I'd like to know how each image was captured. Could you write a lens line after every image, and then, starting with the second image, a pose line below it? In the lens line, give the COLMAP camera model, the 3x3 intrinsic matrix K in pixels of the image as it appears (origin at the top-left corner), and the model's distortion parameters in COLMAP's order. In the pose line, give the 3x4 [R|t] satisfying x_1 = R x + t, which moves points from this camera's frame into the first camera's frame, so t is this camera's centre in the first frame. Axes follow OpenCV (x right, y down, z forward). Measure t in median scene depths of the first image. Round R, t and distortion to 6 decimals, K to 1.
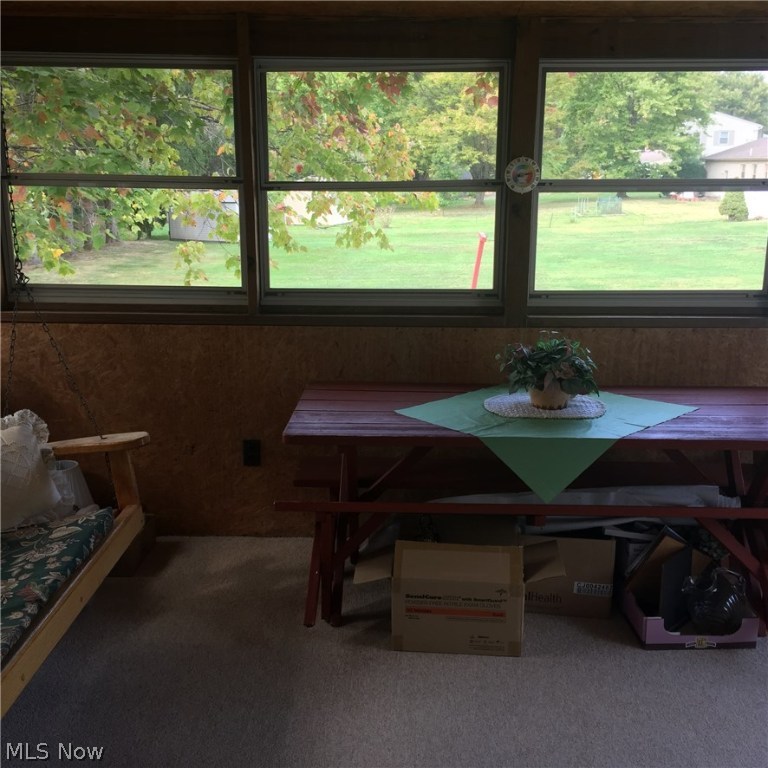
lens RADIAL K [[853.7, 0, 382.3], [0, 853.7, 367.2], [0, 0, 1]] dist [0.078289, -0.096785]
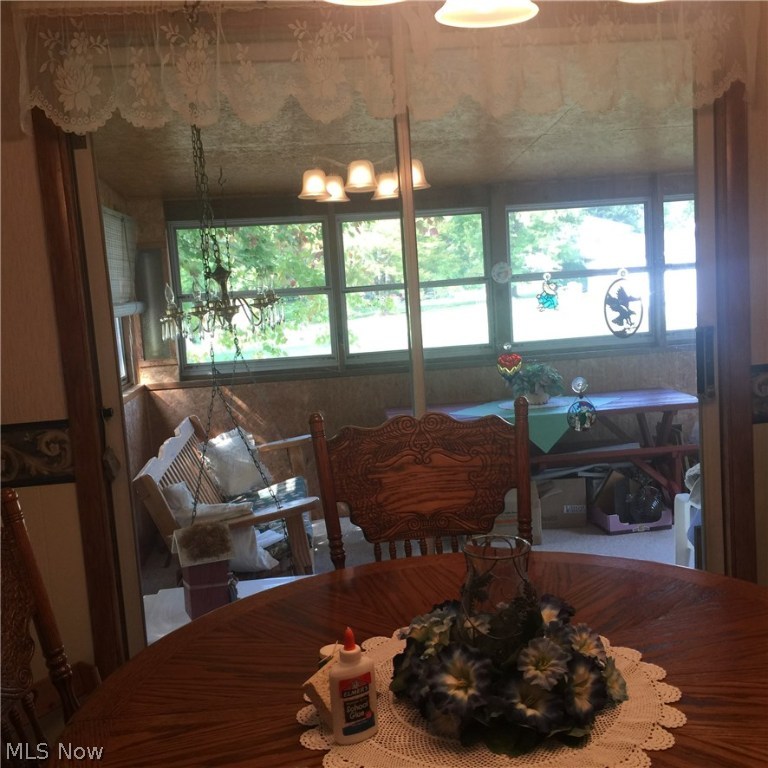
lens RADIAL K [[853.7, 0, 382.3], [0, 853.7, 367.2], [0, 0, 1]] dist [0.078289, -0.096785]
pose [[0.990726, -0.077567, 0.111556, -0.259730], [0.091431, 0.987926, -0.125074, 0.140018], [-0.100508, 0.134114, 0.985856, -0.574918]]
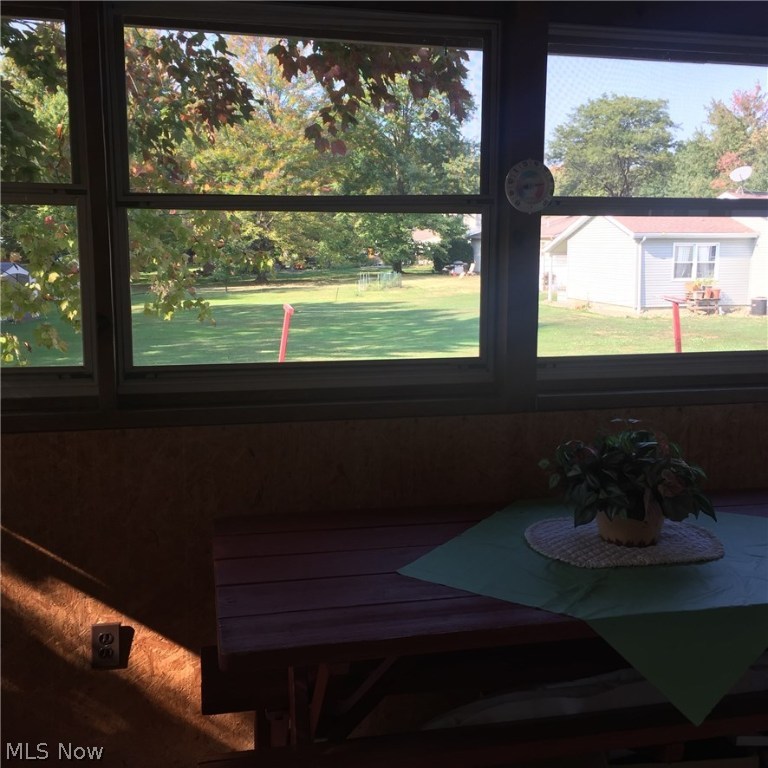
lens RADIAL K [[853.7, 0, 382.3], [0, 853.7, 367.2], [0, 0, 1]] dist [0.078289, -0.096785]
pose [[0.967816, -0.032706, 0.249525, -0.117312], [0.054259, 0.995318, -0.079988, -0.034665], [-0.245741, 0.090953, 0.965059, 0.382140]]
